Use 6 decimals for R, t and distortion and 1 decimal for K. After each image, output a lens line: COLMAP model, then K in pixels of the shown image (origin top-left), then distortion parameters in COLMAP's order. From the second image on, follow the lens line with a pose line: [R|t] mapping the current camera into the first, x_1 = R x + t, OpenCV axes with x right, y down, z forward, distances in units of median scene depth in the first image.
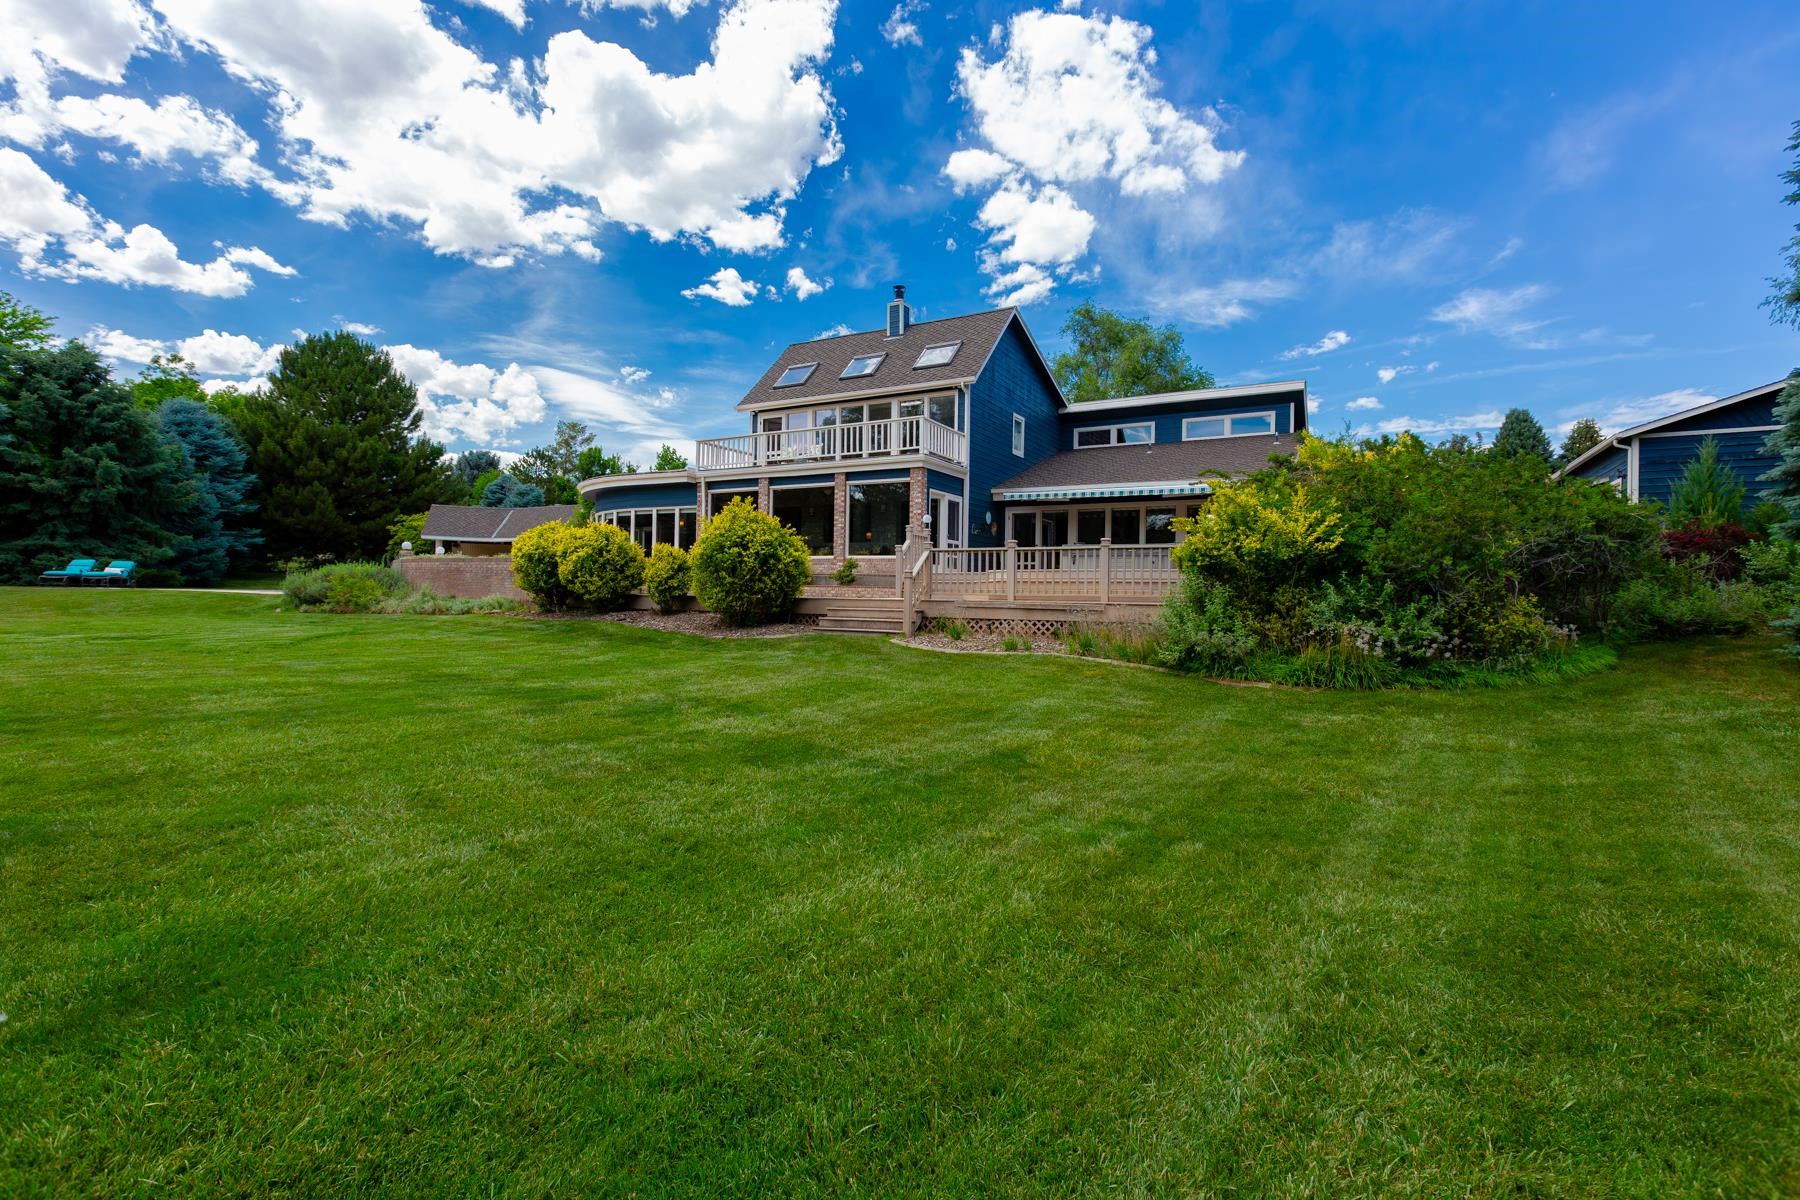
lens RADIAL K [[820.4, 0, 896.2], [0, 820.4, 599.2], [0, 0, 1]] dist [0.007081, -0.003909]
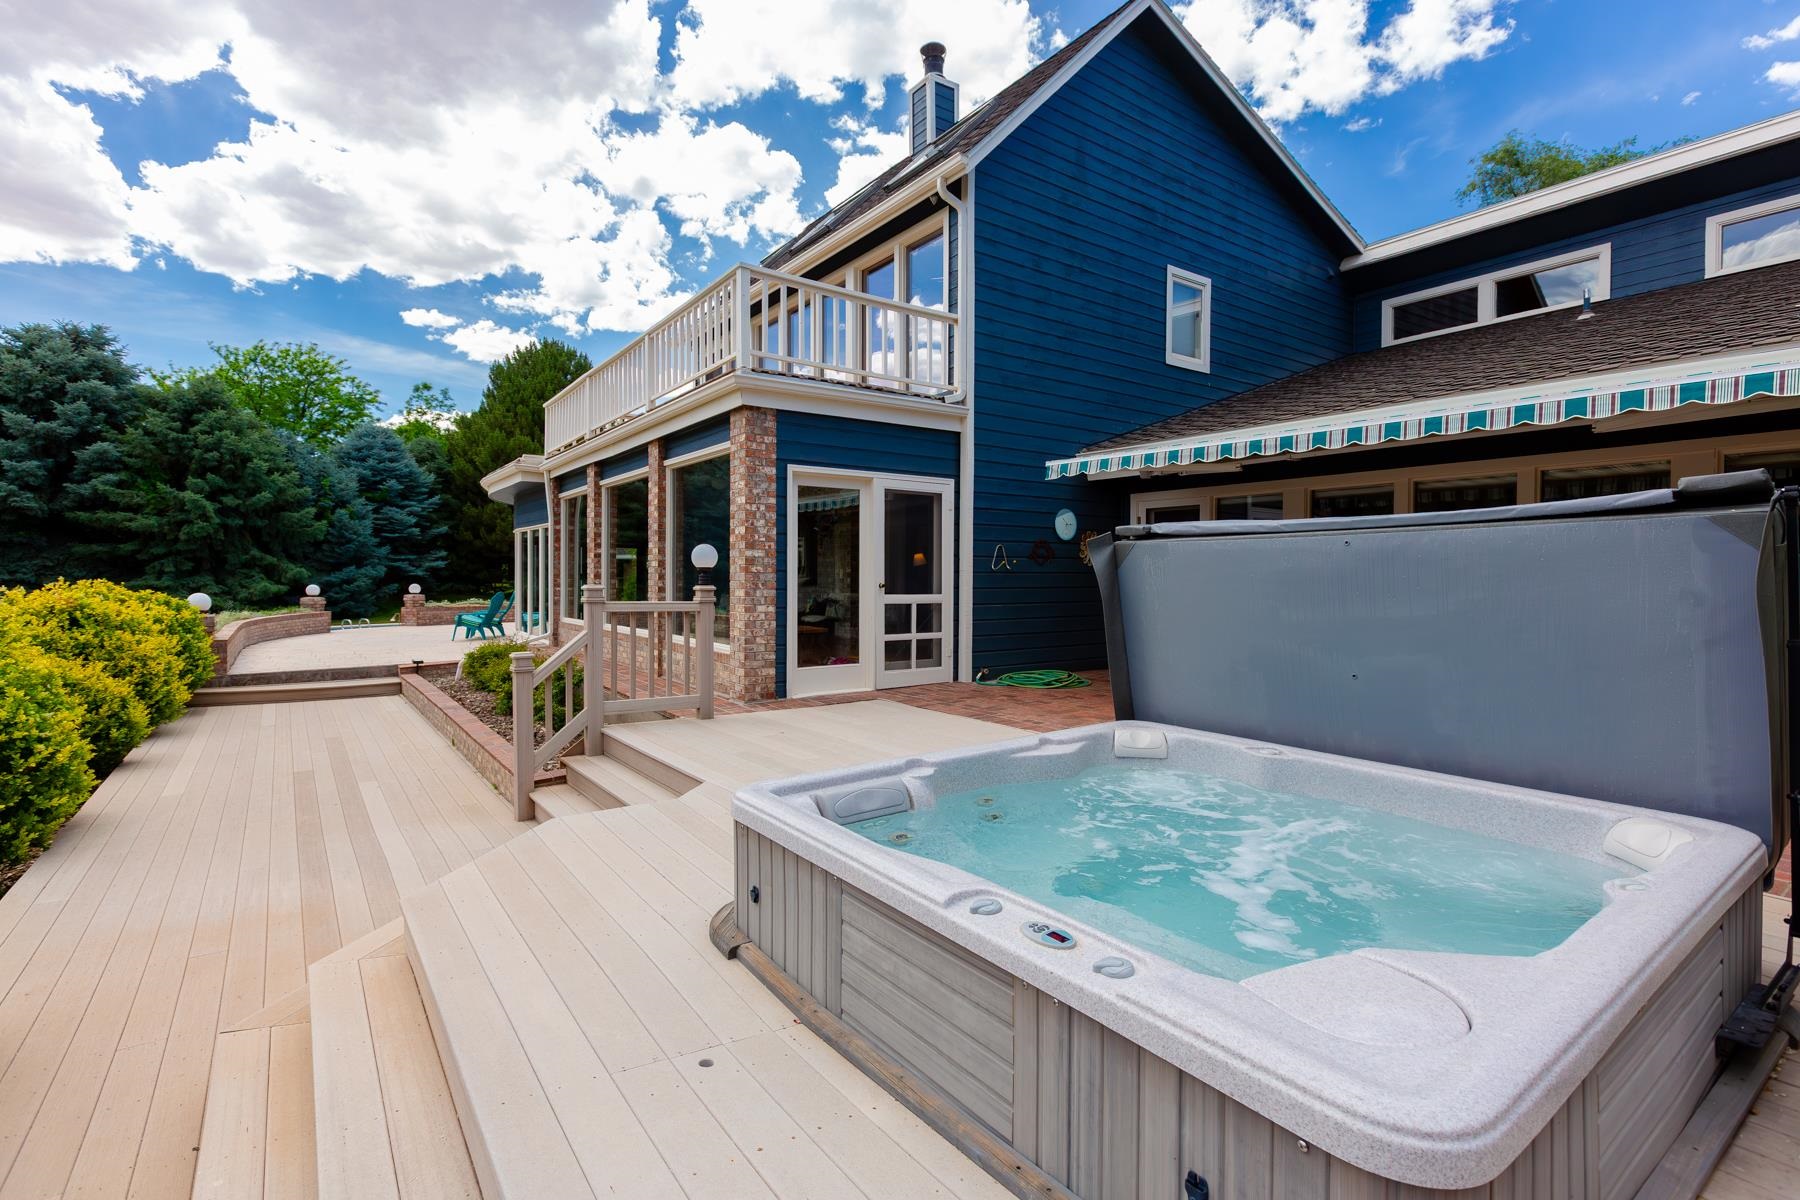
lens RADIAL K [[820.4, 0, 905.8], [0, 820.4, 591.8], [0, 0, 1]] dist [0.007081, -0.003909]
pose [[0.904596, -0.003867, -0.426252, 0.178263], [0.008603, 0.999921, 0.009185, -0.059444], [0.426183, -0.011975, 0.904558, 0.504638]]
